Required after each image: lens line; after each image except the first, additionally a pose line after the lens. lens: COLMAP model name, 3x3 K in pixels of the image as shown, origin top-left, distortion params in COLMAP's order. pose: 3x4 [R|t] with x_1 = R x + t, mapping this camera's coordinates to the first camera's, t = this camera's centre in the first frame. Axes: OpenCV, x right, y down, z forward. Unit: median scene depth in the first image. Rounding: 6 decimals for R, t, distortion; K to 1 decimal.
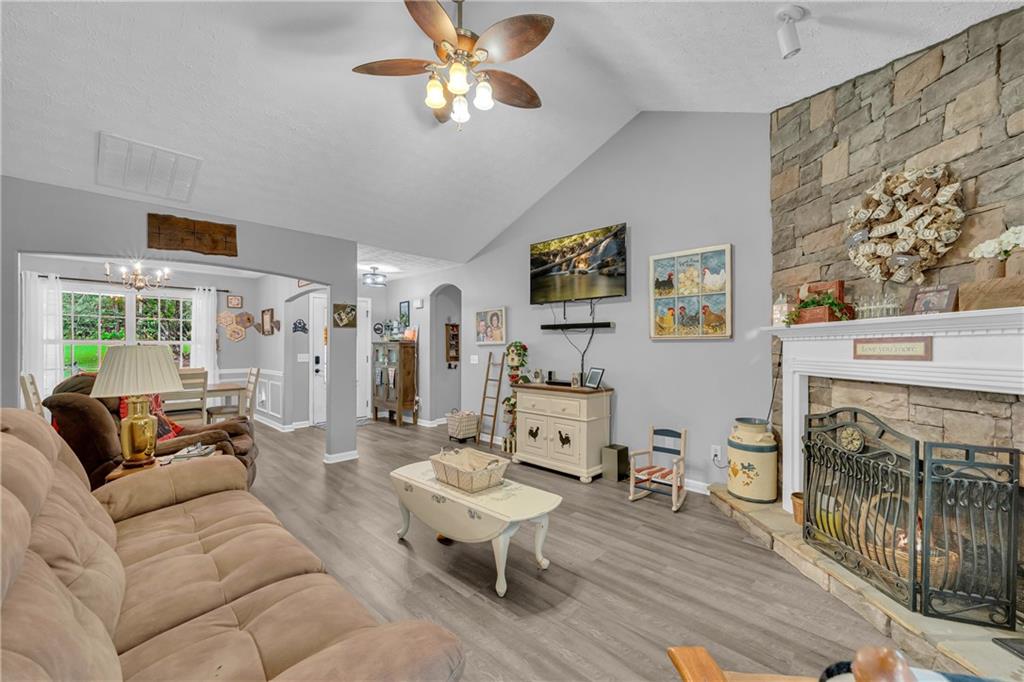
lens RADIAL K [[402.6, 0, 516.8], [0, 402.6, 343.1], [0, 0, 1]] dist [0.002791, 0.000709]
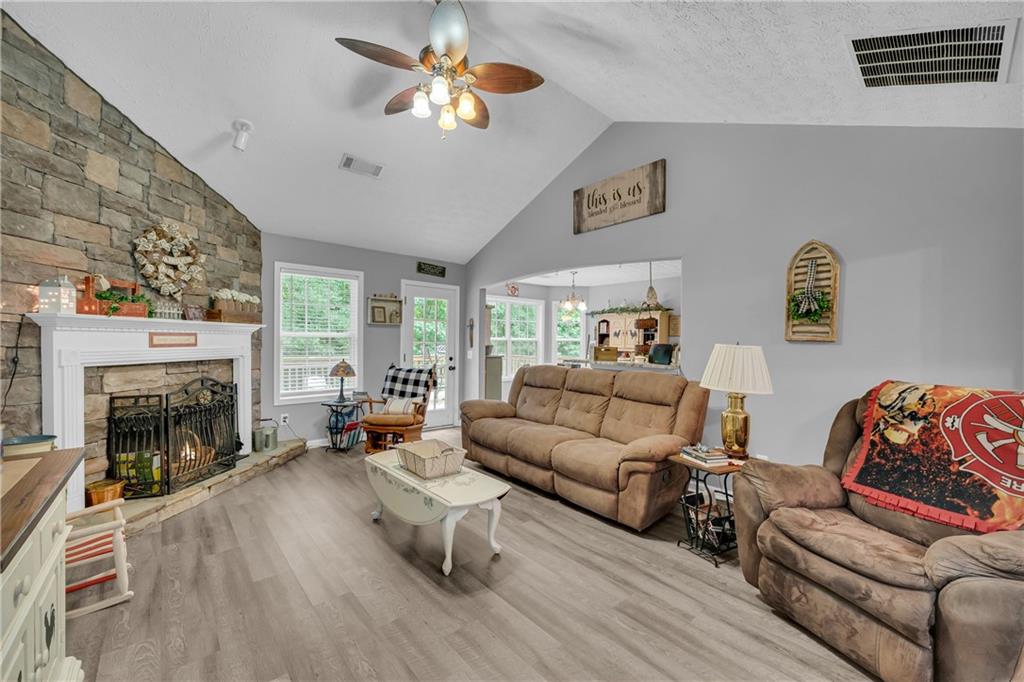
lens RADIAL K [[402.6, 0, 518.1], [0, 402.6, 343.2], [0, 0, 1]] dist [0.002791, 0.000709]
pose [[-0.996774, -0.009988, 0.079636, -0.240075], [-0.009973, 0.999950, 0.000588, 0.006853], [-0.079638, -0.000208, -0.996824, 1.146516]]
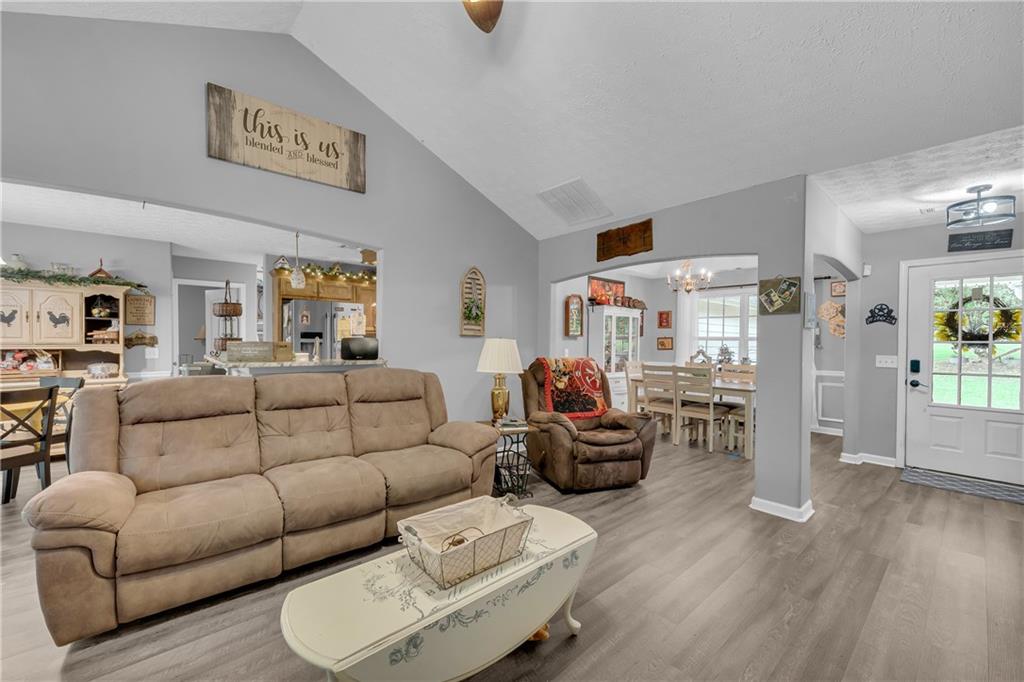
lens RADIAL K [[402.6, 0, 510.6], [0, 402.6, 345.0], [0, 0, 1]] dist [0.002791, 0.000709]
pose [[-0.100942, 0.014326, -0.994789, 0.274925], [-0.007199, 0.999860, 0.015130, 0.005555], [0.994866, 0.008689, -0.100825, 0.636979]]
